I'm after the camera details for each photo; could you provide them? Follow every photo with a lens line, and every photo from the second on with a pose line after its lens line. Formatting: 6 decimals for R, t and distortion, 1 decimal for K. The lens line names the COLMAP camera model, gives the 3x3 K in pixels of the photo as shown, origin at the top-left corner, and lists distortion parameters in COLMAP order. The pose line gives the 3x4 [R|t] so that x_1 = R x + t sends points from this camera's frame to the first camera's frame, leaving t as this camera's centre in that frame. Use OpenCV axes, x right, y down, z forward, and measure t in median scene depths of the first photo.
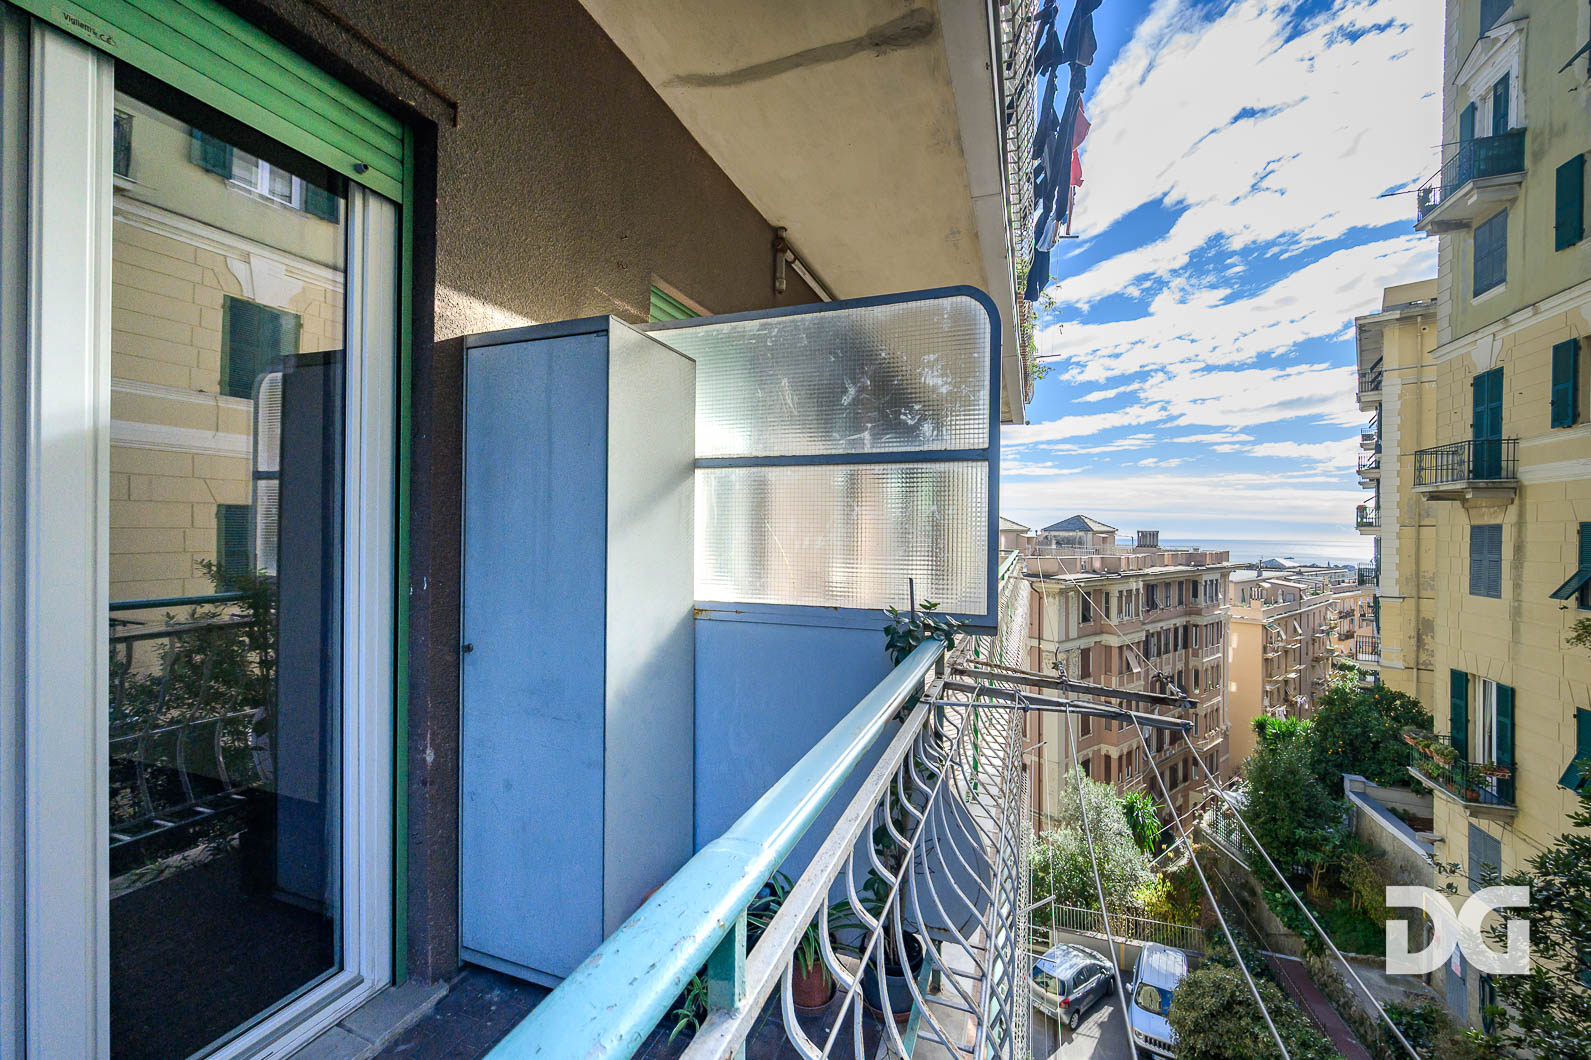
lens RADIAL K [[644.7, 0, 810.1], [0, 644.7, 534.2], [0, 0, 1]] dist [0.002036, 0.000936]
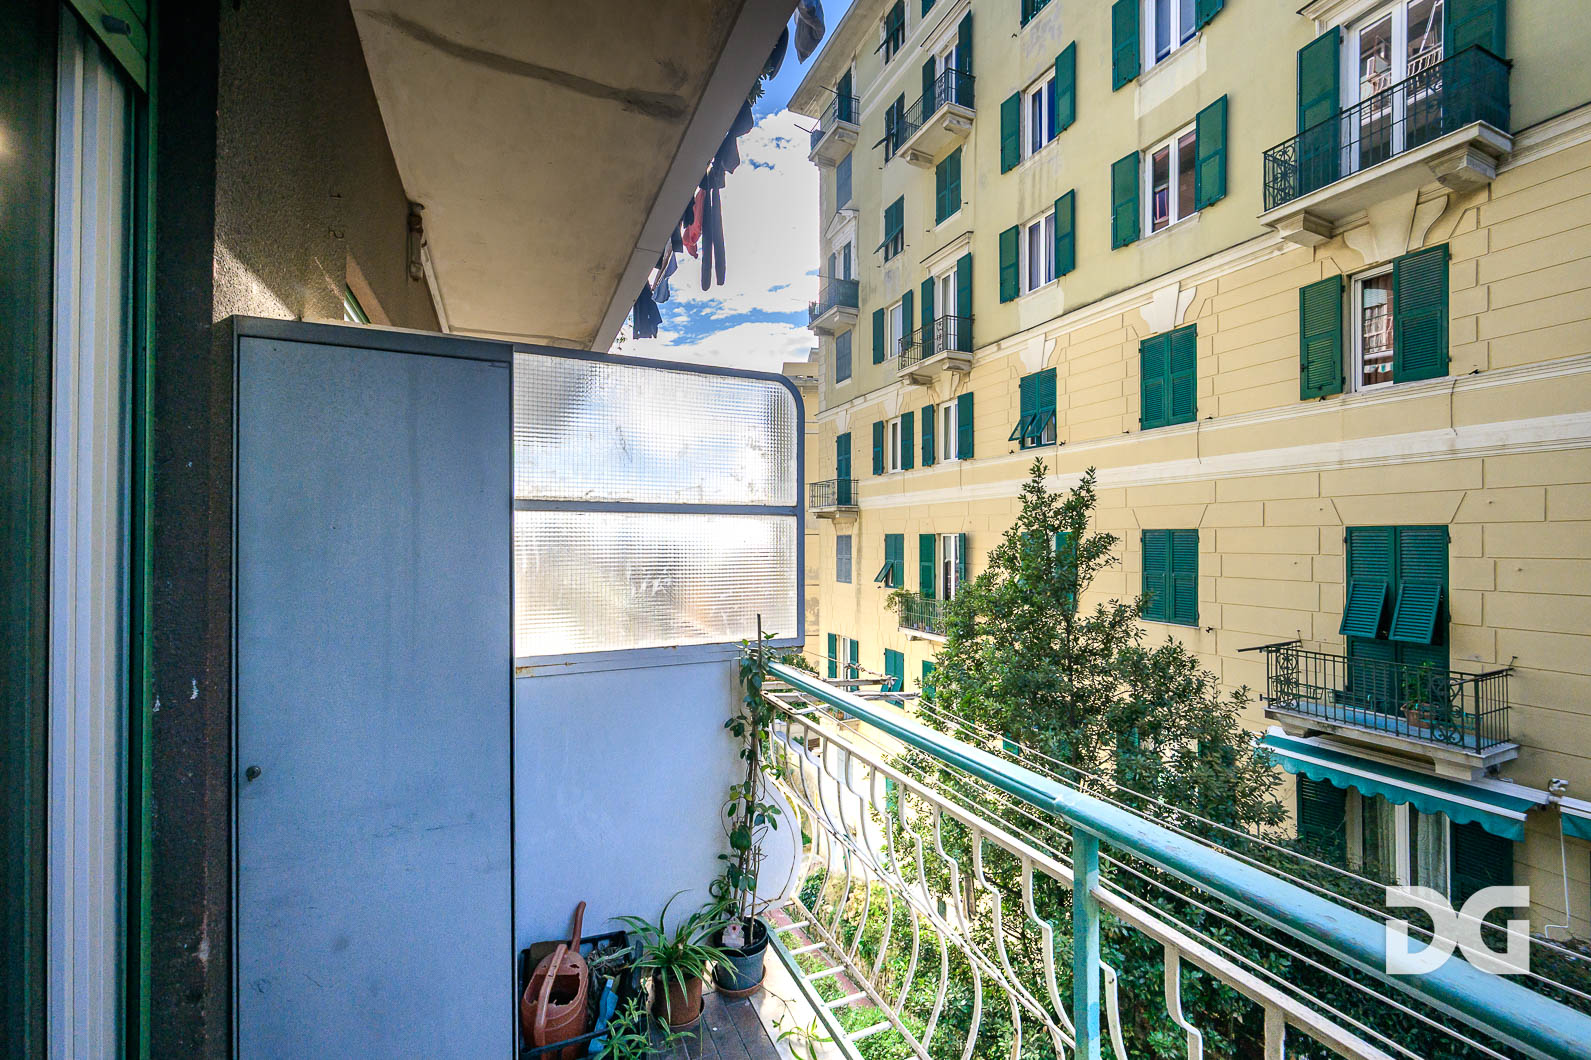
lens RADIAL K [[644.7, 0, 810.1], [0, 644.7, 534.2], [0, 0, 1]] dist [0.002036, 0.000936]
pose [[0.692506, -0.002329, 0.721408, -0.098882], [0.008024, 0.999958, -0.004474, -0.011350], [-0.721368, 0.008887, 0.692495, 0.015285]]
